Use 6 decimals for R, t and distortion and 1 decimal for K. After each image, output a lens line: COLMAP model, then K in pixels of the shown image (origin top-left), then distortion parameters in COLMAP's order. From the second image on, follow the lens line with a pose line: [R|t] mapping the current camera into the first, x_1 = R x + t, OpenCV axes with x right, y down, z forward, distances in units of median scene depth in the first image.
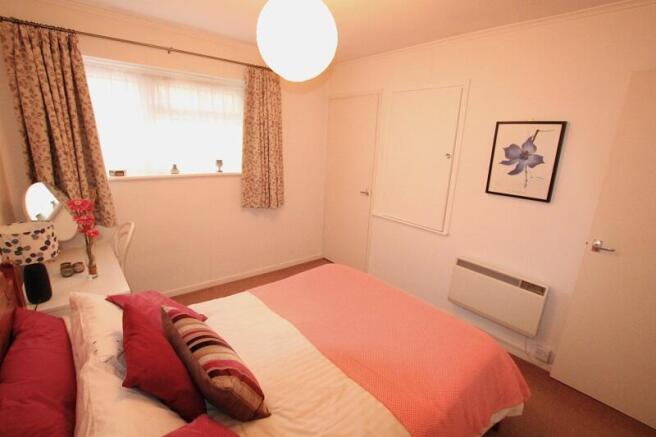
lens RADIAL K [[313.7, 0, 328.9], [0, 313.7, 215.8], [0, 0, 1]] dist [-0.028317, 0.001121]
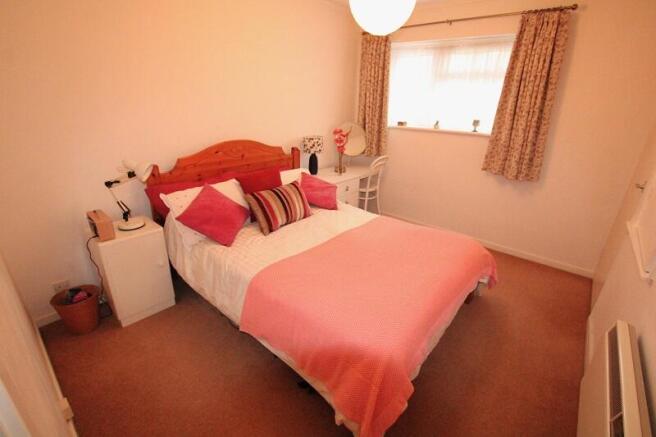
lens RADIAL K [[313.7, 0, 329.8], [0, 313.7, 219.7], [0, 0, 1]] dist [-0.028317, 0.001121]
pose [[0.143436, 0.315277, -0.938097, 0.701319], [-0.254739, 0.927721, 0.272840, -0.029580], [0.956313, 0.199835, 0.213382, 0.404707]]
